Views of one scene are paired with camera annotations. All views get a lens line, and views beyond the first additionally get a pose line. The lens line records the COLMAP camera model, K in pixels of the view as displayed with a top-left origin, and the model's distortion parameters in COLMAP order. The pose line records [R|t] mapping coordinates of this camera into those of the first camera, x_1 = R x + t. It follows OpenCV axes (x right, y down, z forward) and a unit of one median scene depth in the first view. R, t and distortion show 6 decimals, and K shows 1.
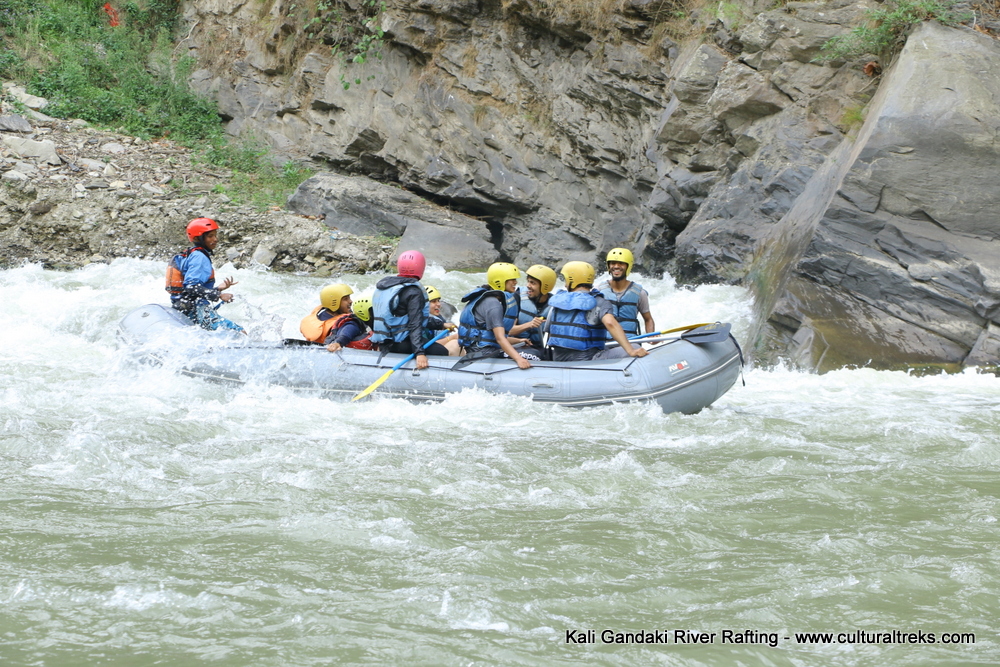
lens RADIAL K [[3231.3, 0, 496.6], [0, 3231.3, 350.2], [0, 0, 1]] dist [0.821558, 0.000000]
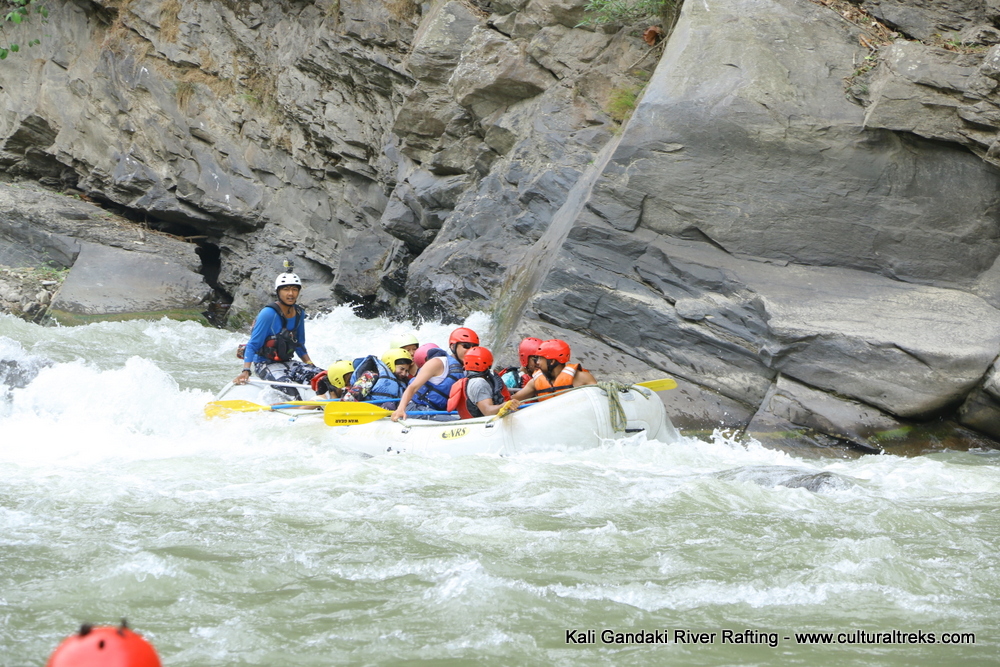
lens RADIAL K [[5083.5, 0, 504.7], [0, 5083.5, 339.8], [0, 0, 1]] dist [2.027417, 0.000000]
pose [[0.999718, -0.023100, -0.005551, 0.072817], [0.023020, 0.999637, -0.014012, -0.001048], [0.005873, 0.013880, 0.999886, -0.137495]]
